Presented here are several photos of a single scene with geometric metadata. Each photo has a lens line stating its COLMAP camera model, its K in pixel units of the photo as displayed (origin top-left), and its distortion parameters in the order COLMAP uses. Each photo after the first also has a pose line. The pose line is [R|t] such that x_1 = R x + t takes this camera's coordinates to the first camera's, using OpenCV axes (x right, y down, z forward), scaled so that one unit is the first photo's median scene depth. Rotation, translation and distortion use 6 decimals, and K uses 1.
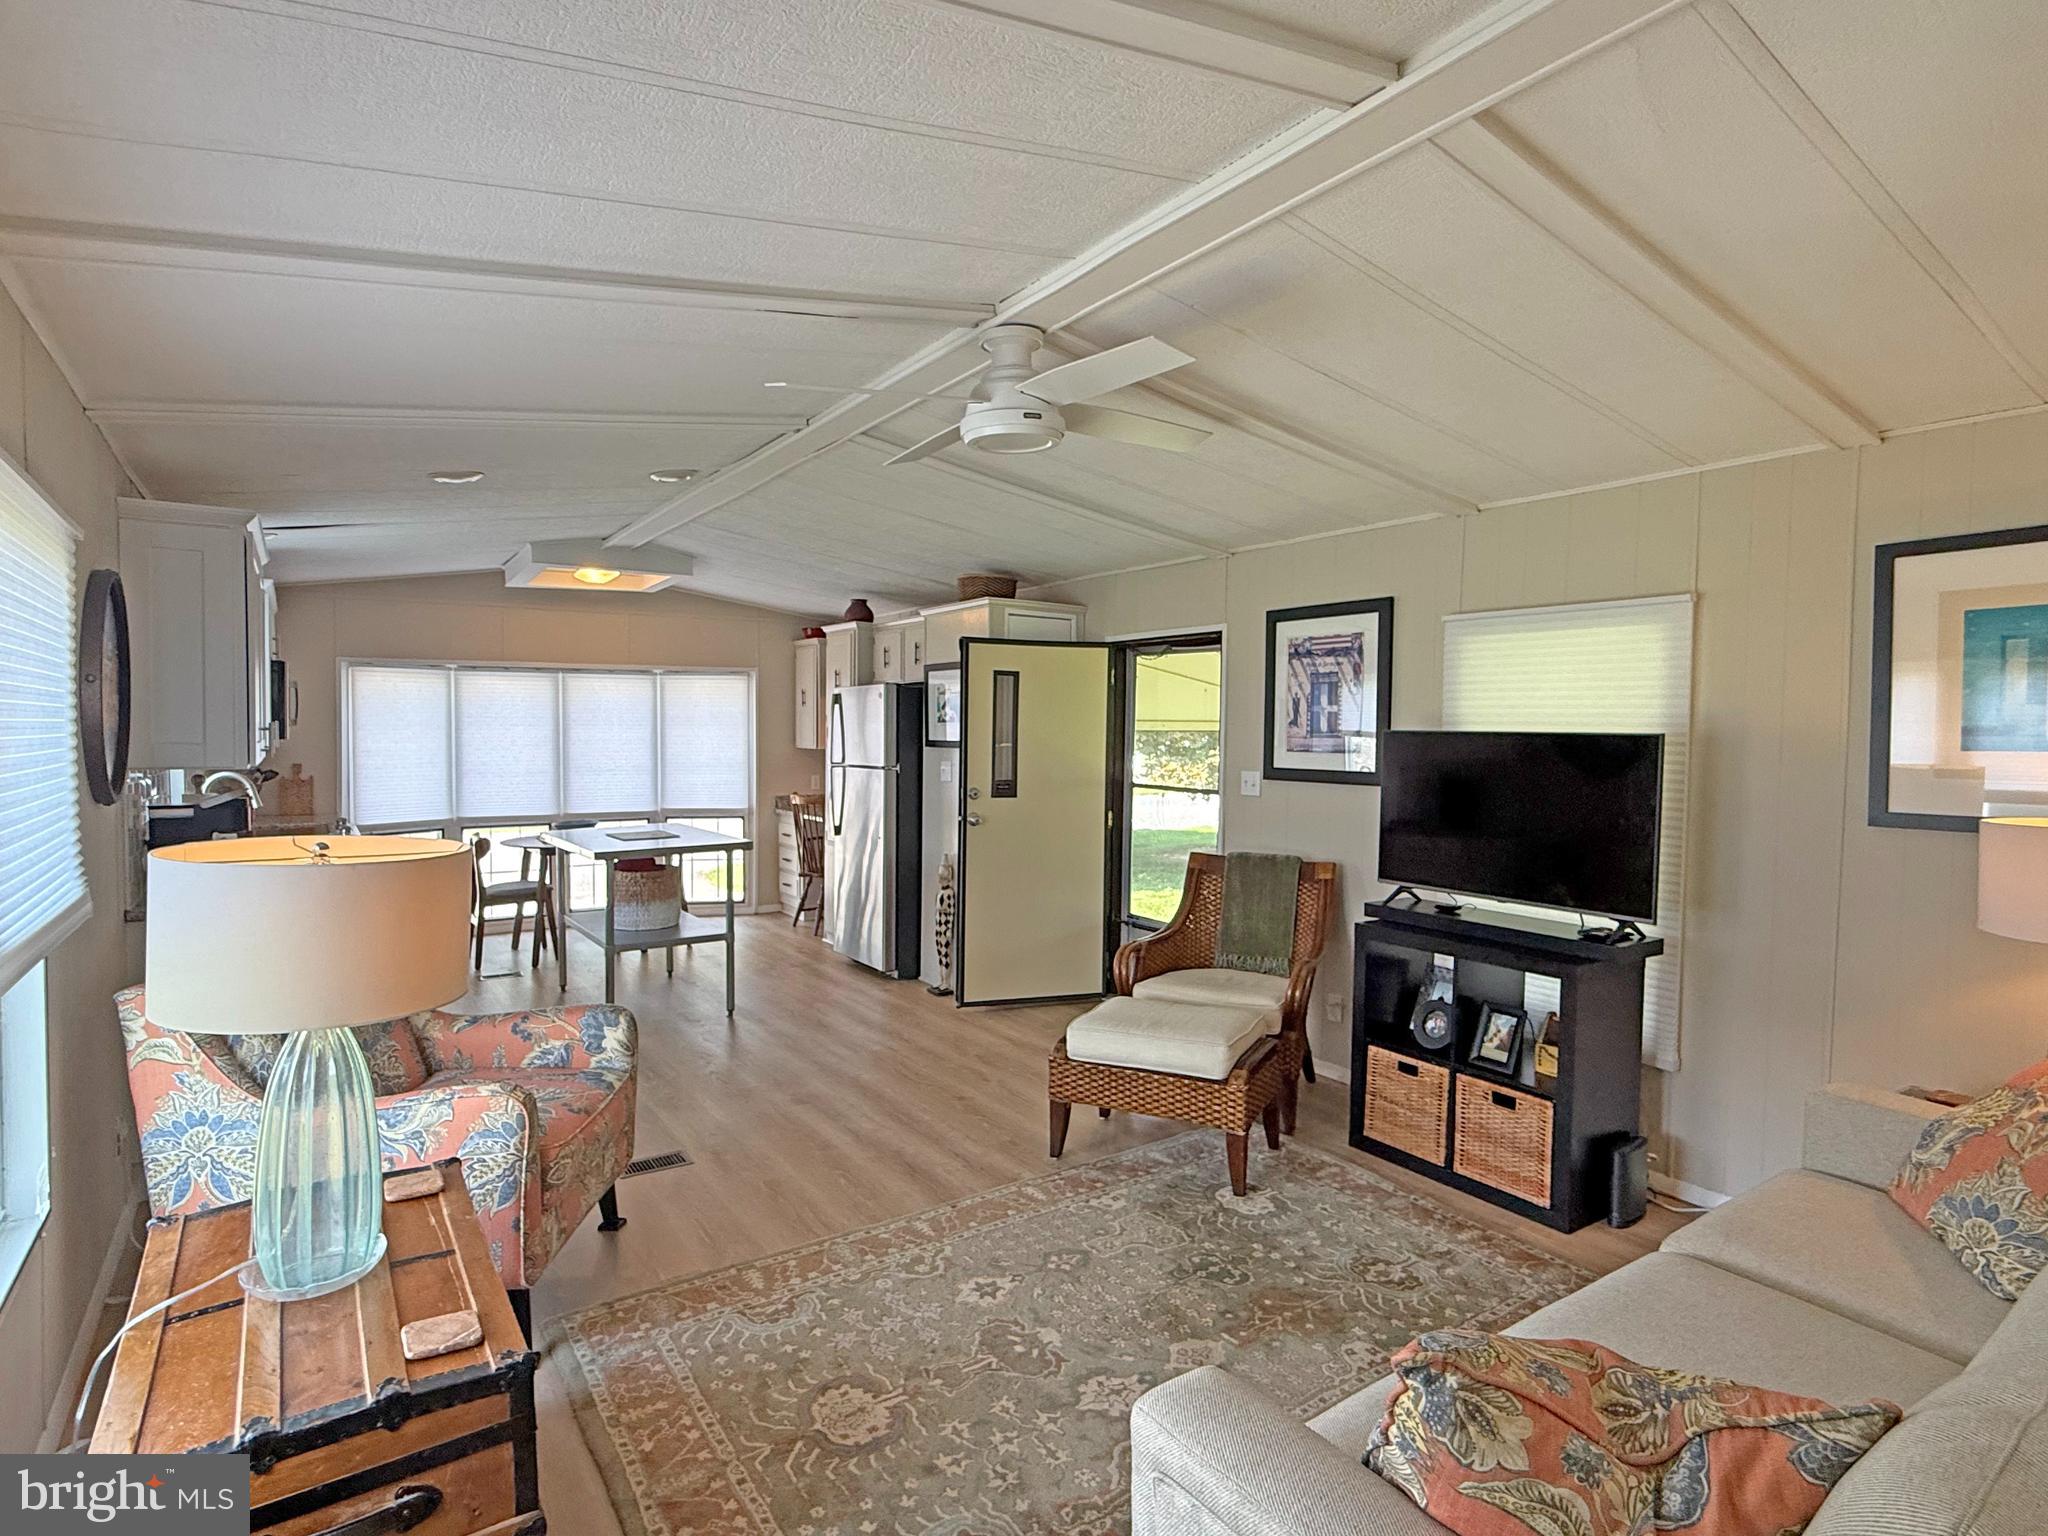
lens RADIAL K [[1071.8, 0, 1020.2], [0, 1071.8, 771.1], [0, 0, 1]] dist [-0.000651, 0.001522]
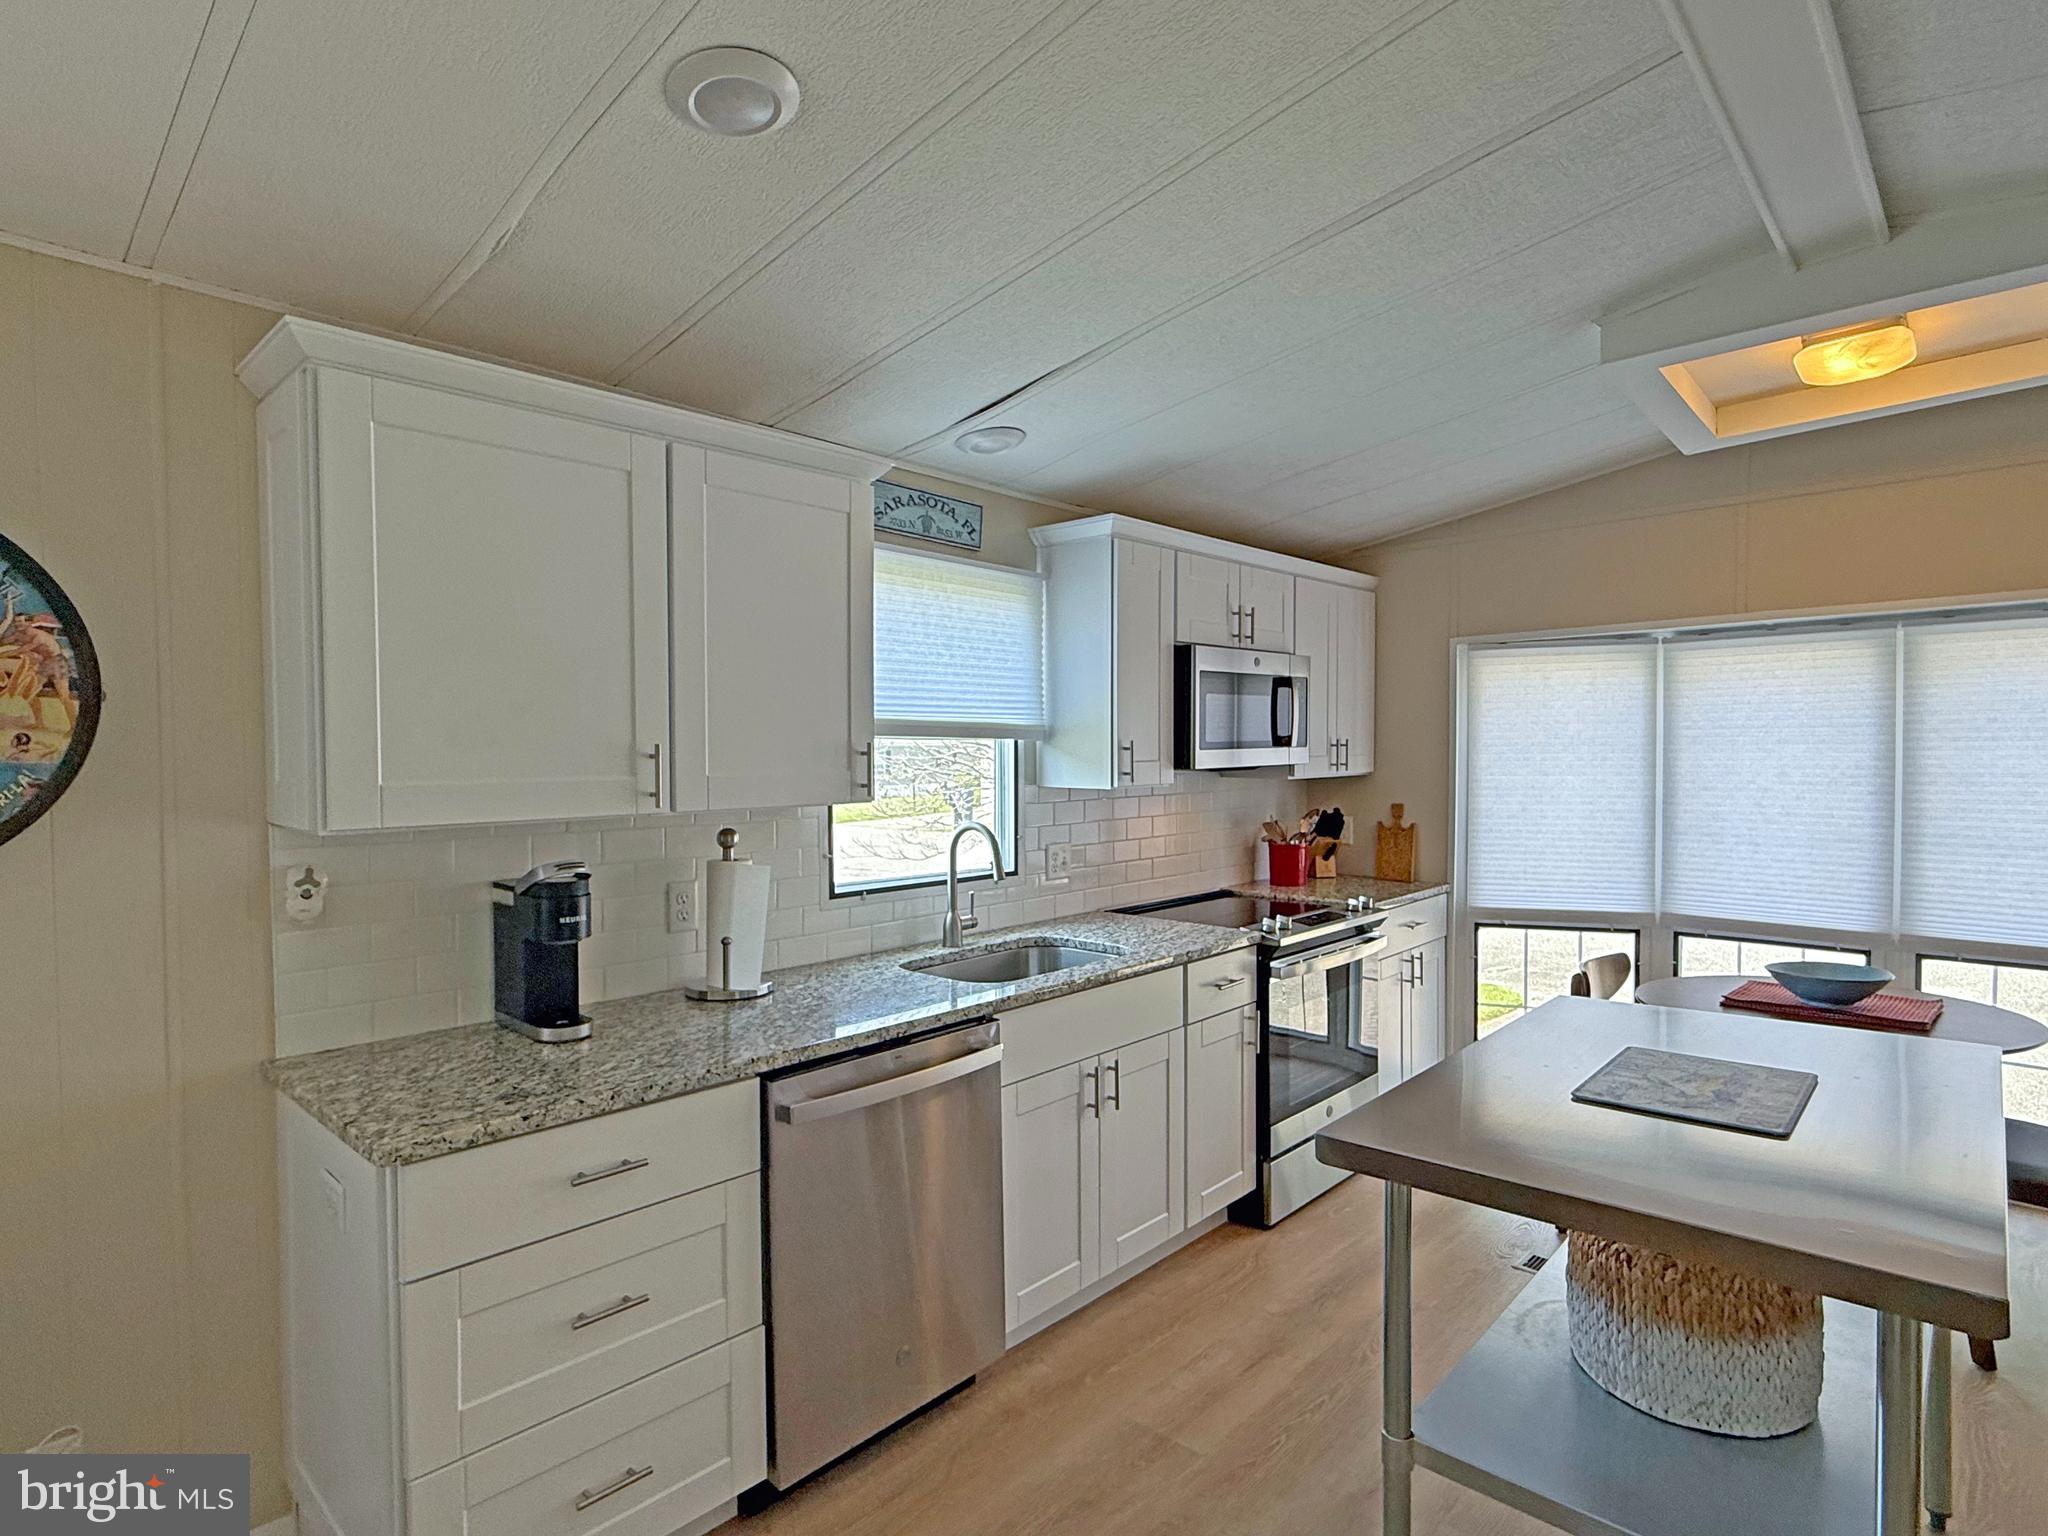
lens RADIAL K [[1071.8, 0, 1020.2], [0, 1071.8, 771.1], [0, 0, 1]] dist [-0.000651, 0.001522]
pose [[0.224360, 0.013671, -0.974410, -0.068517], [-0.034248, 0.999395, 0.006136, -0.020151], [0.973904, 0.031995, 0.224693, 0.540657]]
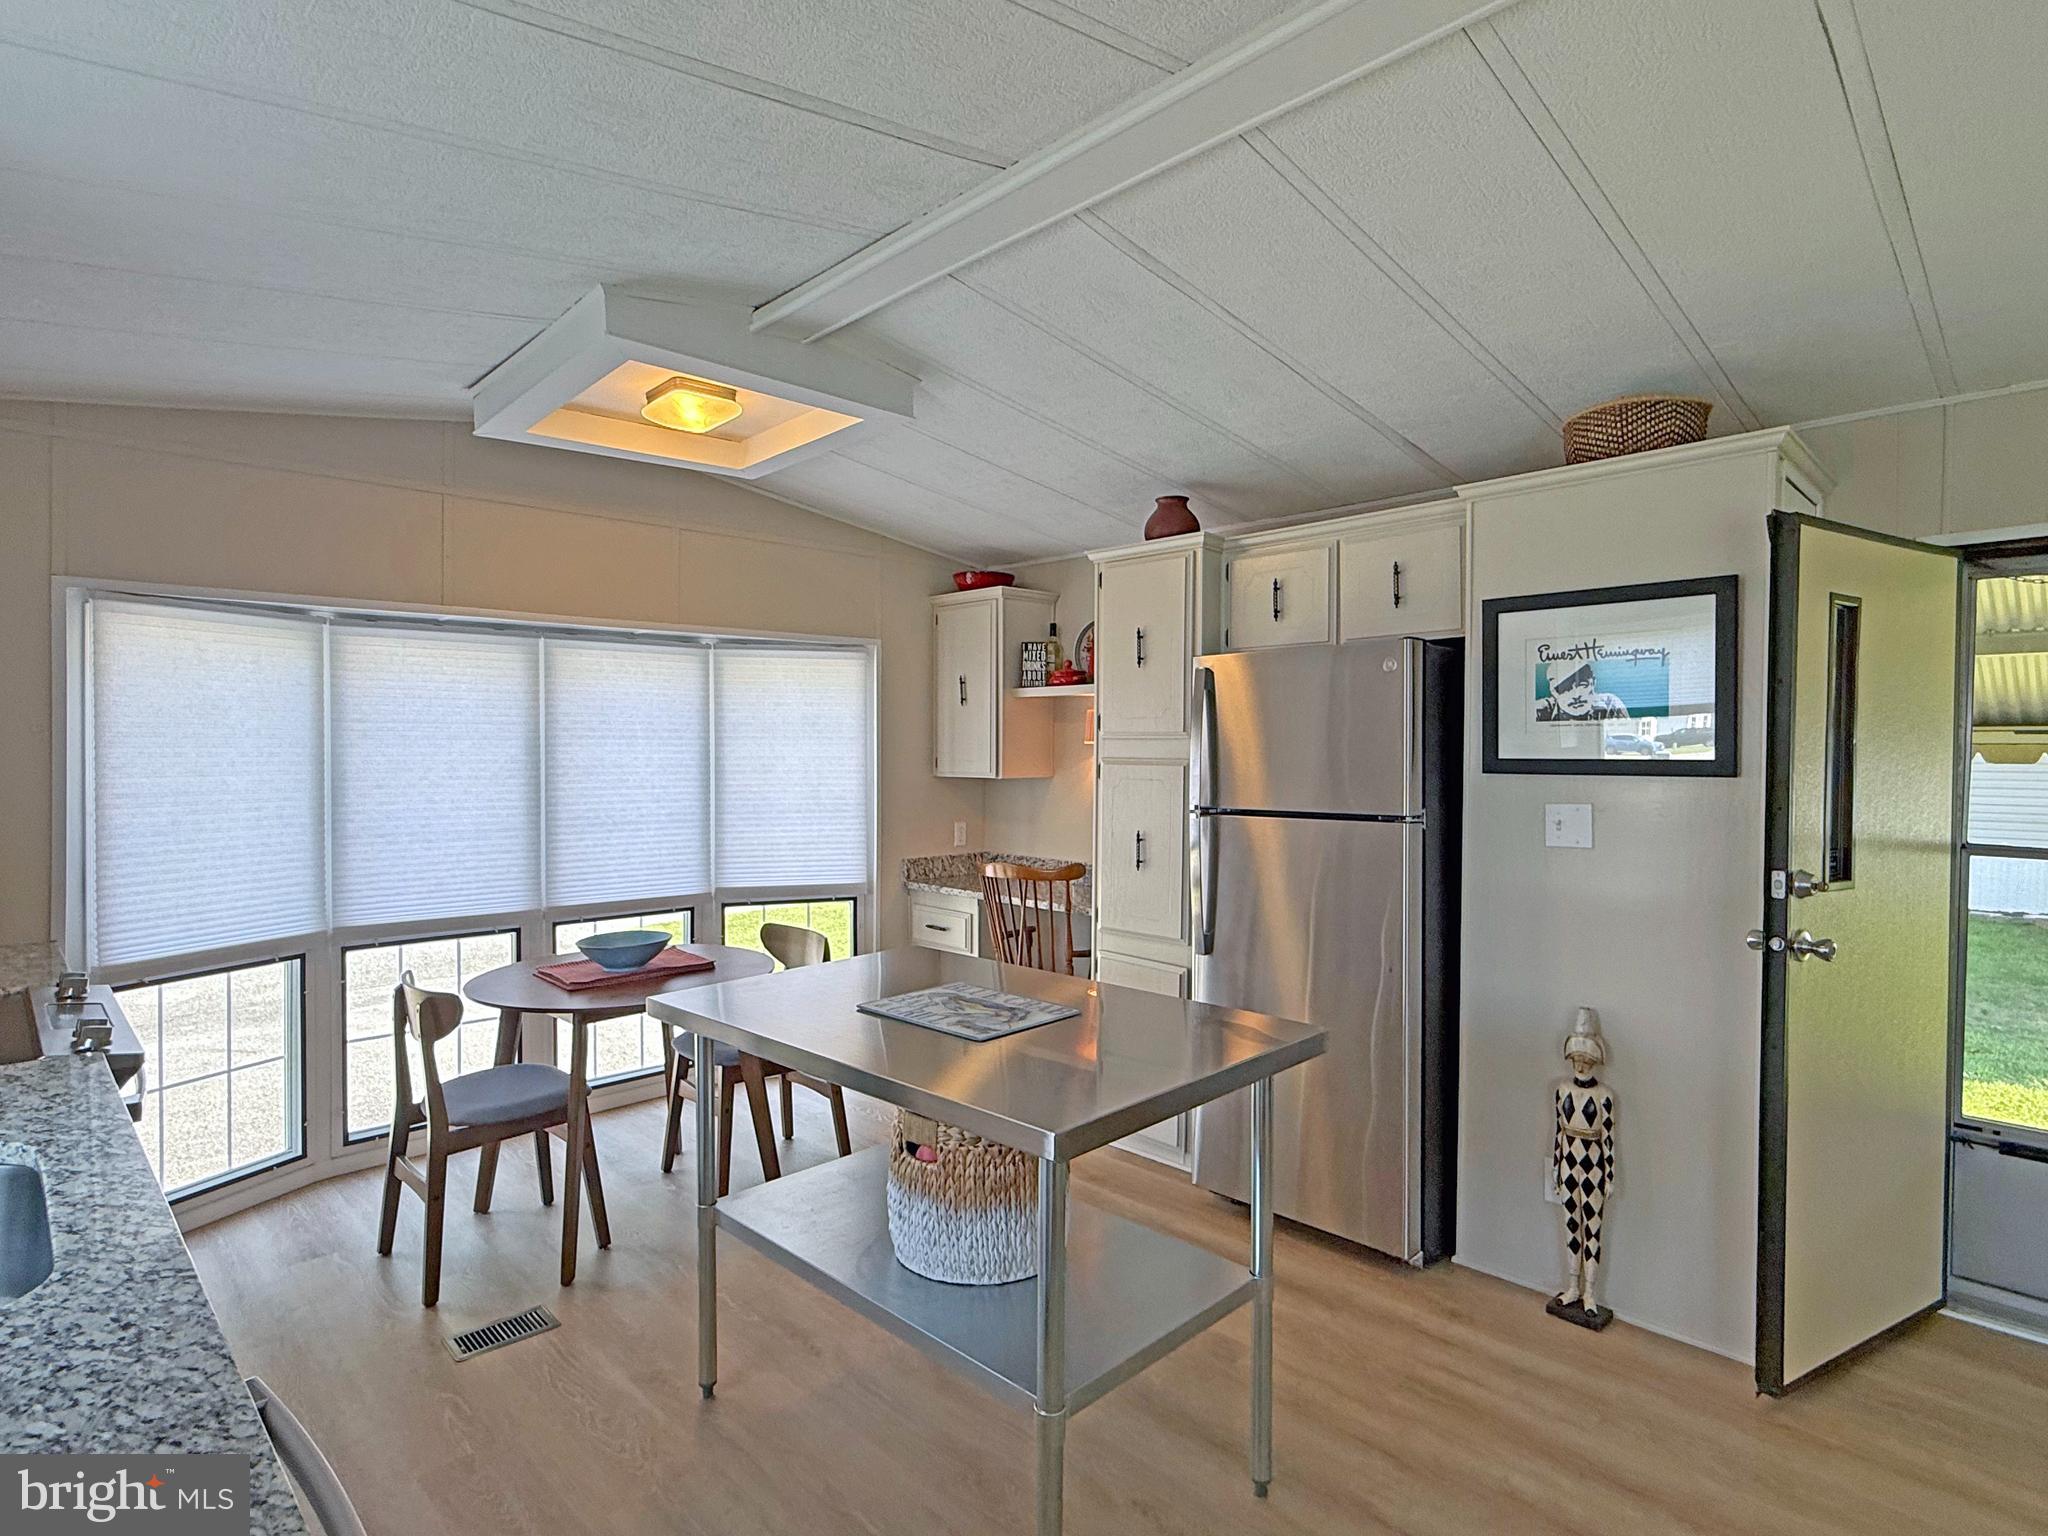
lens RADIAL K [[1071.8, 0, 1020.2], [0, 1071.8, 771.1], [0, 0, 1]] dist [-0.000651, 0.001522]
pose [[0.984639, -0.010121, 0.174307, -0.295681], [0.014321, 0.999636, -0.022854, -0.011712], [-0.174013, 0.024999, 0.984426, 0.455870]]
